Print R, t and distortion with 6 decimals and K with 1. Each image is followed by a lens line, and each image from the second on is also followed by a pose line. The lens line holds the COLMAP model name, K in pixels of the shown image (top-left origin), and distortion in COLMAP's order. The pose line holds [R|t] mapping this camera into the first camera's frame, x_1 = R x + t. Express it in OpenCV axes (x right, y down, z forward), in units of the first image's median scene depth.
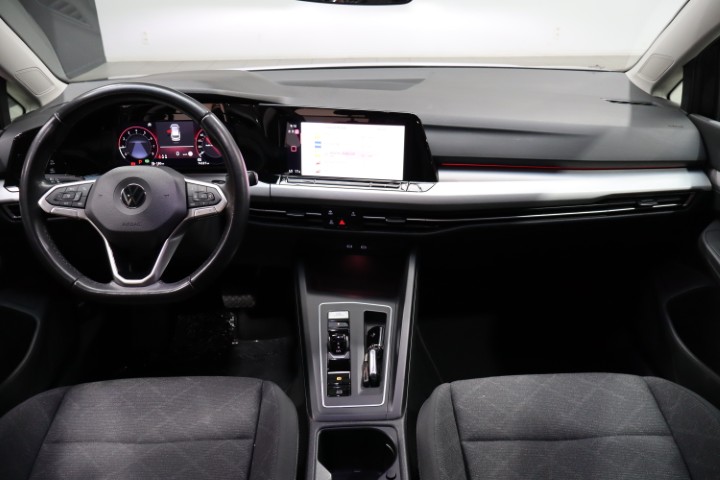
lens RADIAL K [[615.8, 0, 359.4], [0, 615.8, 241.4], [0, 0, 1]] dist [0.015918, 0.007404]
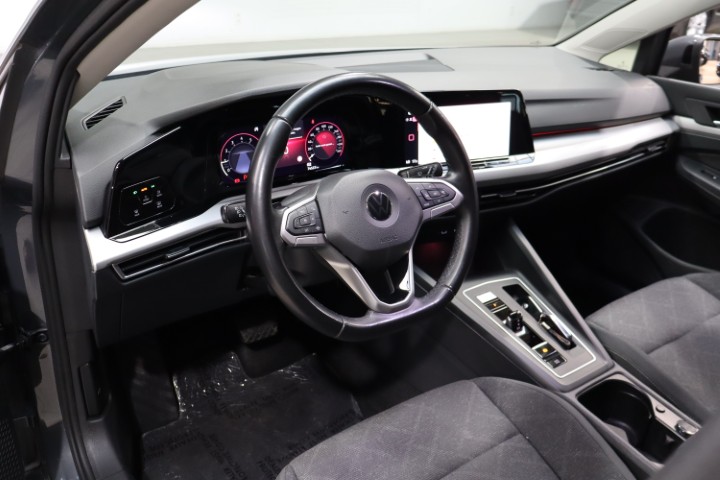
lens RADIAL K [[646.5, 0, 361.3], [0, 646.5, 239.5], [0, 0, 1]] dist [0.019005, 0.064664]
pose [[0.812866, -0.197982, 0.547771, -0.769769], [0.198909, 0.978276, 0.058409, -0.074438], [-0.547435, 0.061477, 0.834587, 0.239035]]
